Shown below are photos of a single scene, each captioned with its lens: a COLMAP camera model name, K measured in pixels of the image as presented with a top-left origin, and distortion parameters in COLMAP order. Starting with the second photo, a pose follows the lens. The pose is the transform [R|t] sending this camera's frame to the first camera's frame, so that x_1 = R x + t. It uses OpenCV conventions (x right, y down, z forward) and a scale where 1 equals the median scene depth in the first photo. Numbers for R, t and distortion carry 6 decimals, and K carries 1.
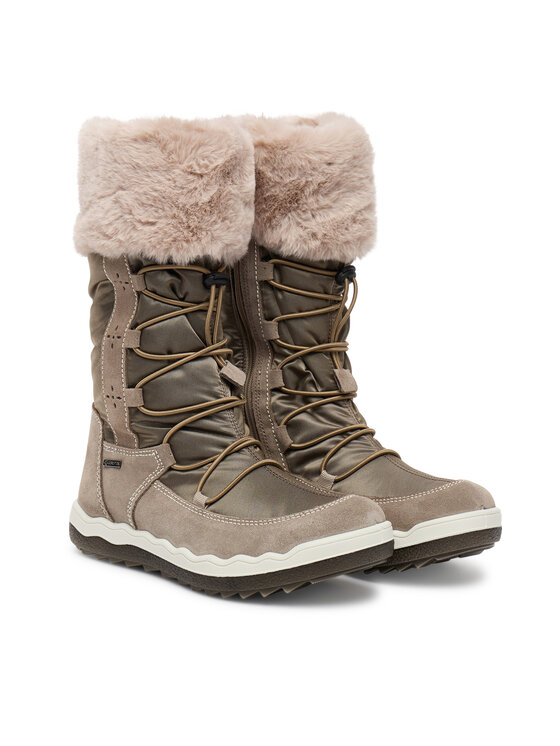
lens RADIAL K [[1452.3, 0, 280.0], [0, 1452.3, 373.0], [0, 0, 1]] dist [-0.018115, -0.019472]
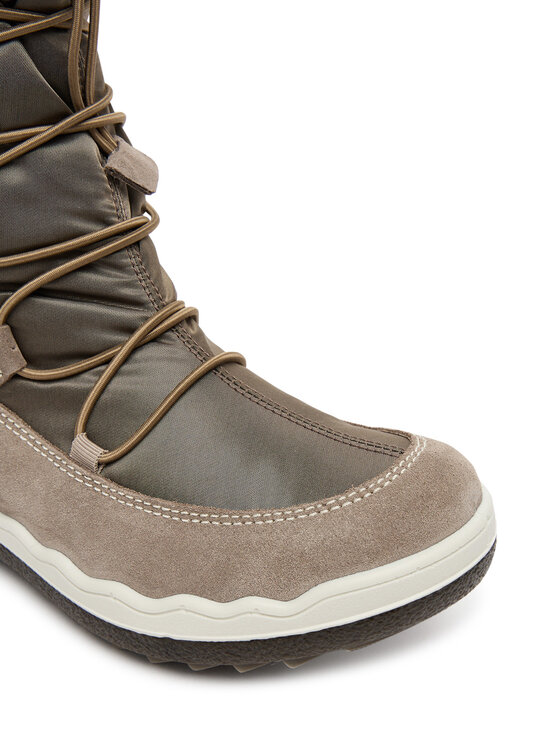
lens RADIAL K [[1000.4, 0, 280.0], [0, 1000.4, 373.0], [0, 0, 1]] dist [-0.004747, 0.005141]
pose [[0.986897, -0.057438, 0.150782, -0.039126], [0.011431, 0.957035, 0.289747, -0.030581], [-0.160946, -0.284226, 0.945152, 0.672836]]
